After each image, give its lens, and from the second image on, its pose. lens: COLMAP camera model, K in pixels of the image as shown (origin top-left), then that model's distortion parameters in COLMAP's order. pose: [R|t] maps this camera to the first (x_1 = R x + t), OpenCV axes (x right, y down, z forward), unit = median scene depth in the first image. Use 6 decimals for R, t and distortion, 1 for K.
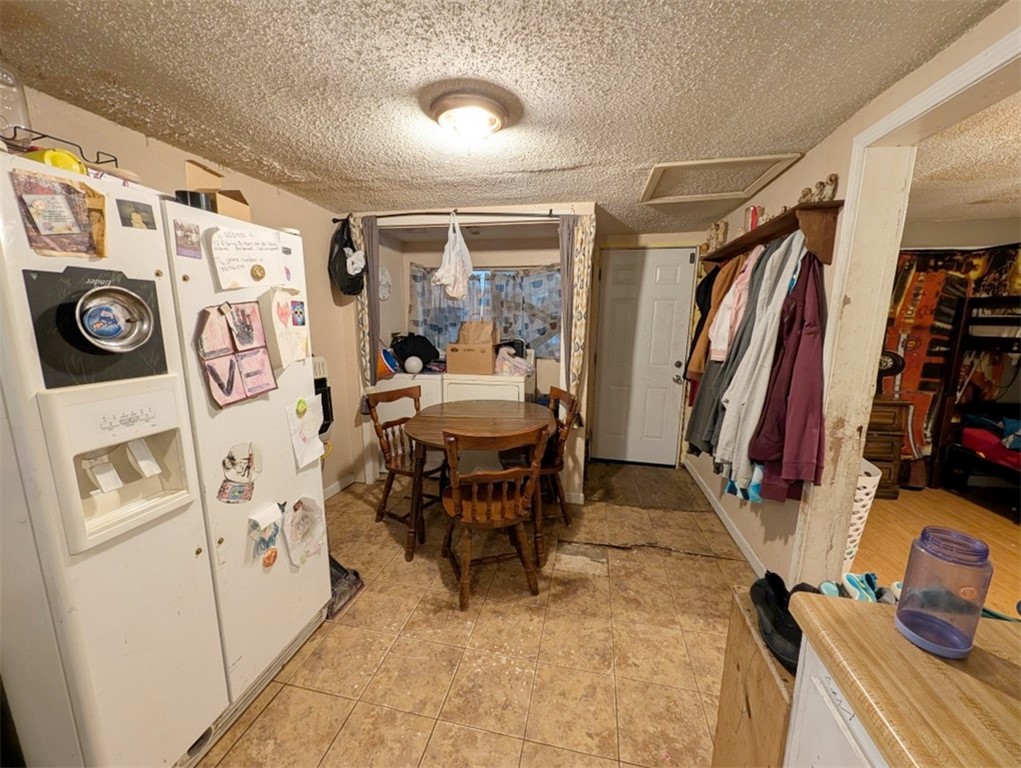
lens RADIAL K [[393.1, 0, 510.5], [0, 393.1, 384.0], [0, 0, 1]] dist [0.001943, 0.000149]
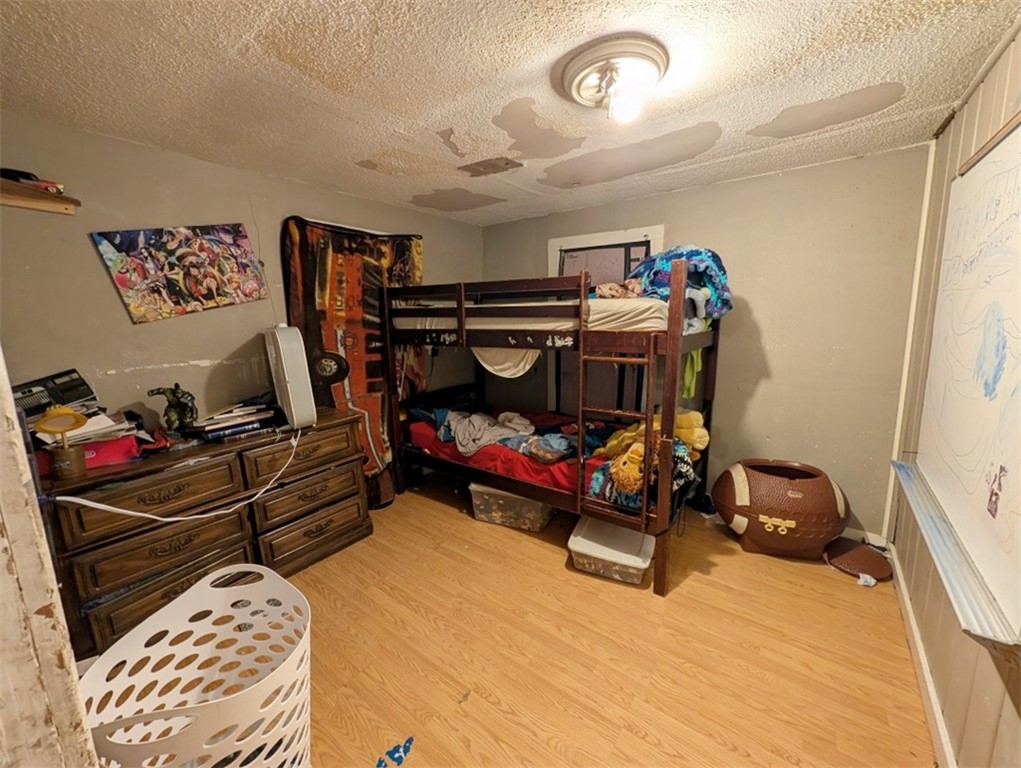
lens RADIAL K [[393.1, 0, 510.5], [0, 393.1, 384.0], [0, 0, 1]] dist [0.001943, 0.000149]
pose [[0.438016, -0.170022, 0.882742, 0.431649], [0.166130, 0.980348, 0.106388, -0.046790], [-0.883483, 0.100050, 0.457654, 0.338093]]
